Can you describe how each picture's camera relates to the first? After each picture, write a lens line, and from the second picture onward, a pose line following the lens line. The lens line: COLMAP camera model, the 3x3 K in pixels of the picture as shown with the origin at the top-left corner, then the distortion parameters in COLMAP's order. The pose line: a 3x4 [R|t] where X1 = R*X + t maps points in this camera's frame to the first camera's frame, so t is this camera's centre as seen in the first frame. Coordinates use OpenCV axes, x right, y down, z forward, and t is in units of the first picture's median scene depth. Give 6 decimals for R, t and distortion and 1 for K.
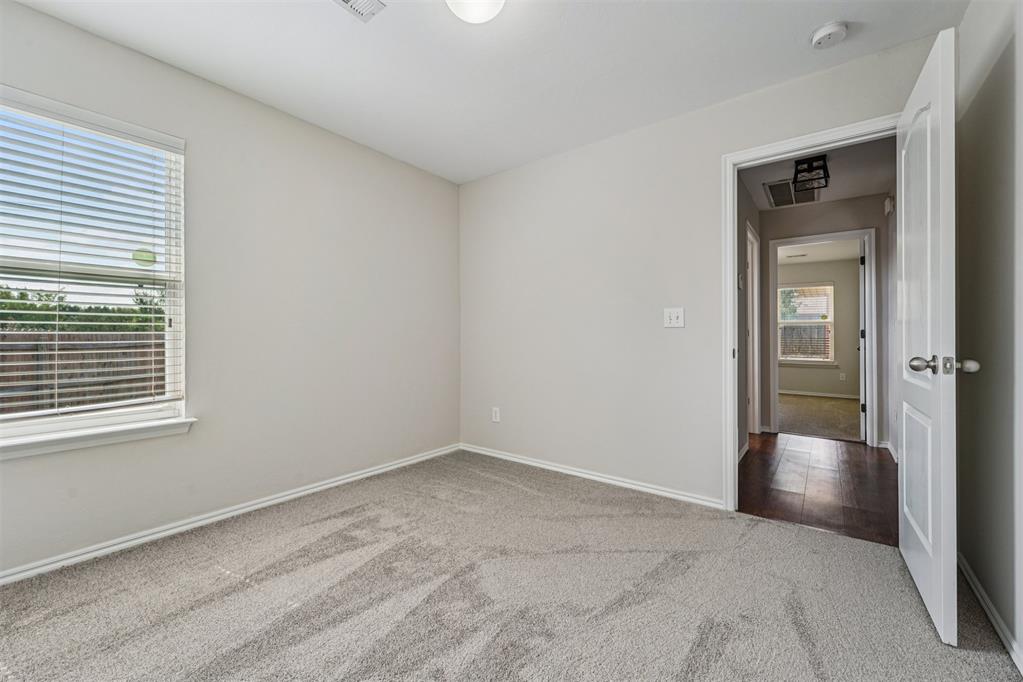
lens RADIAL K [[414.4, 0, 510.6], [0, 414.4, 337.8], [0, 0, 1]] dist [-0.008270, 0.000646]
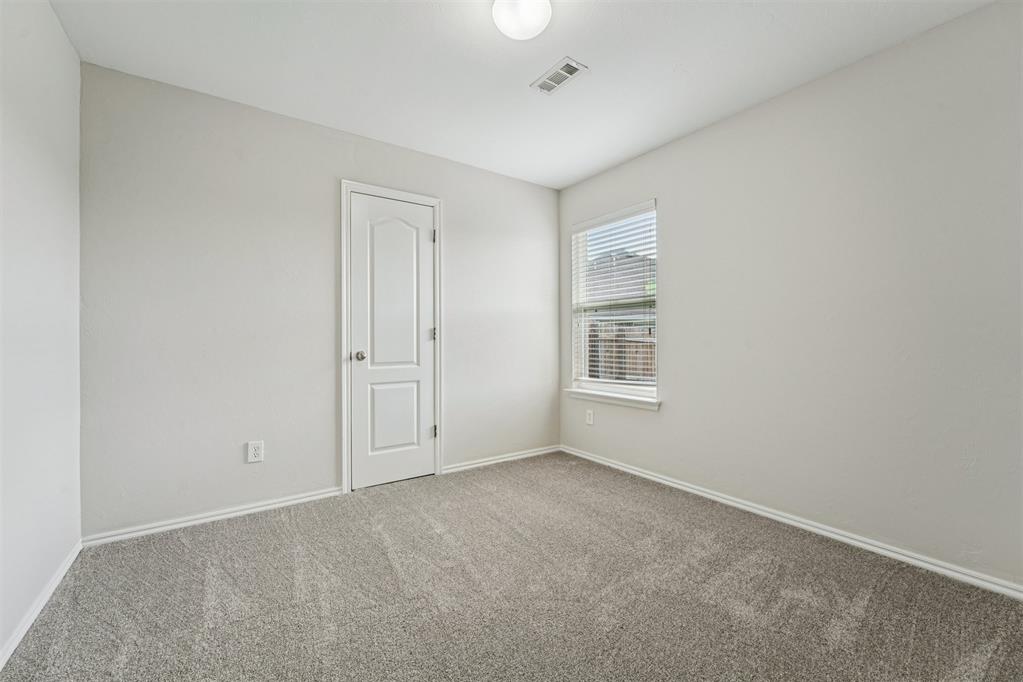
lens RADIAL K [[414.4, 0, 509.8], [0, 414.4, 341.8], [0, 0, 1]] dist [-0.008270, 0.000646]
pose [[-0.295821, -0.001963, -0.955242, 0.725171], [-0.006143, 0.999981, -0.000153, 0.005476], [0.955224, 0.005823, -0.295827, 1.013477]]
